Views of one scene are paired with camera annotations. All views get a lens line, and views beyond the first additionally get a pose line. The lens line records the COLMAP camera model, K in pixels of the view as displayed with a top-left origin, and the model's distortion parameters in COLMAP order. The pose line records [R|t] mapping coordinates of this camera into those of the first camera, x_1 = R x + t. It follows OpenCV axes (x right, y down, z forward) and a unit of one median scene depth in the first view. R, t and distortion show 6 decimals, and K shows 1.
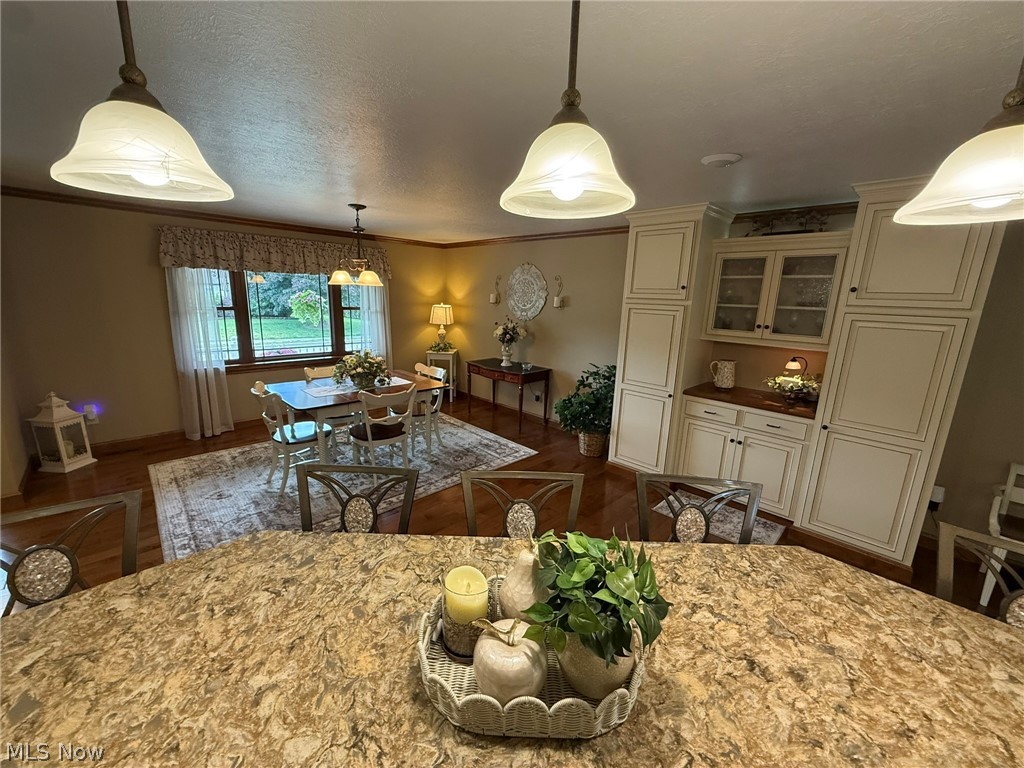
lens RADIAL K [[407.0, 0, 510.4], [0, 407.0, 383.2], [0, 0, 1]] dist [-0.002231, 0.000325]
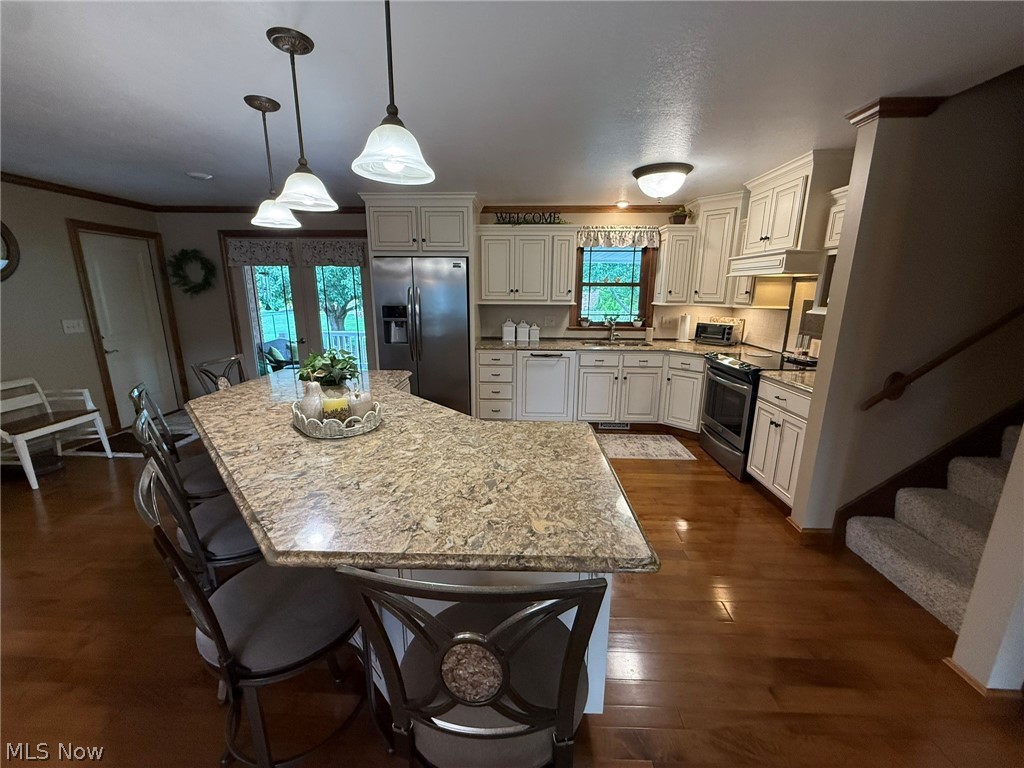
lens RADIAL K [[407.0, 0, 510.2], [0, 407.0, 384.2], [0, 0, 1]] dist [-0.002231, 0.000325]
pose [[-0.683033, -0.204012, 0.701317, -0.494693], [0.127953, 0.911926, 0.389895, -0.052098], [-0.719093, 0.356047, -0.596771, 0.378665]]
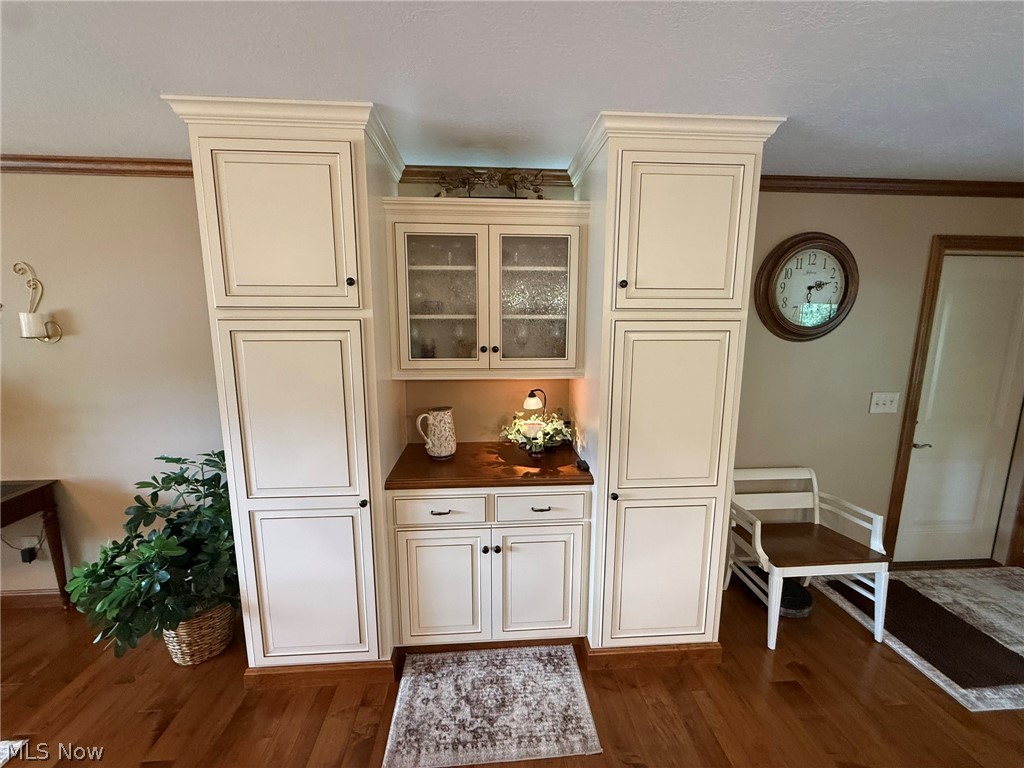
lens RADIAL K [[407.0, 0, 510.1], [0, 407.0, 385.9], [0, 0, 1]] dist [-0.002231, 0.000325]
pose [[0.654136, -0.150979, 0.741155, 0.164530], [0.180909, 0.982665, 0.040508, -0.094170], [-0.734423, 0.107584, 0.670110, 0.519272]]
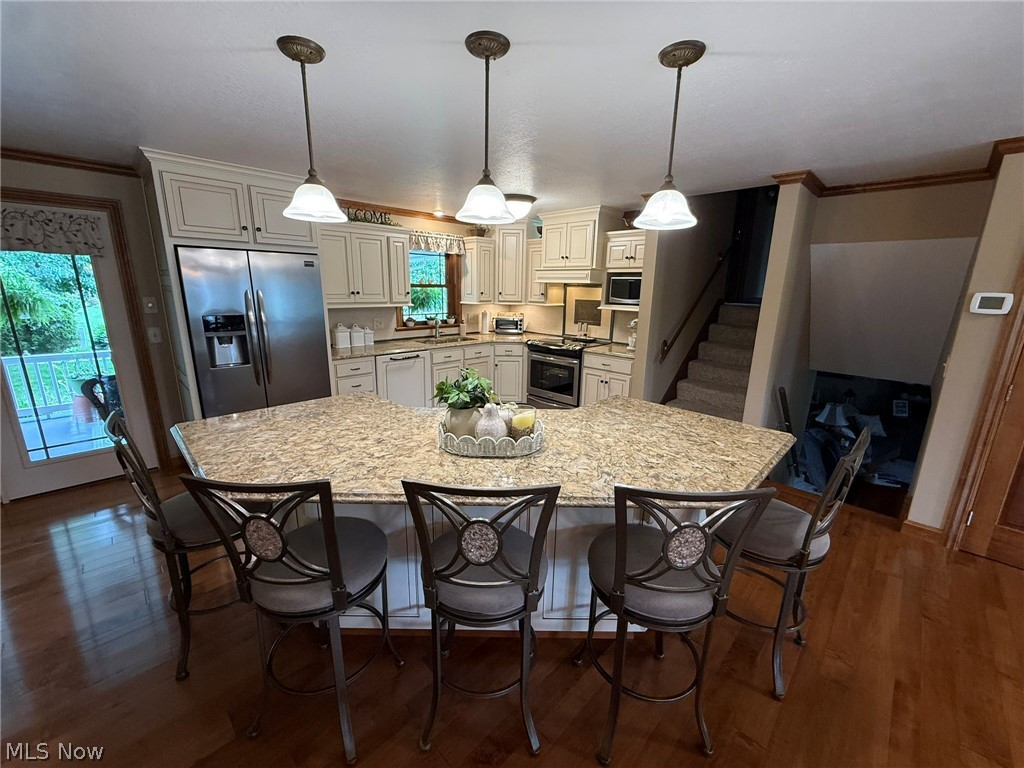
lens RADIAL K [[407.0, 0, 511.6], [0, 407.0, 383.7], [0, 0, 1]] dist [-0.002231, 0.000325]
pose [[-0.998620, -0.049736, -0.016893, -0.002348], [-0.052119, 0.898221, 0.436443, -0.119515], [-0.006533, 0.436721, -0.899573, 0.666034]]
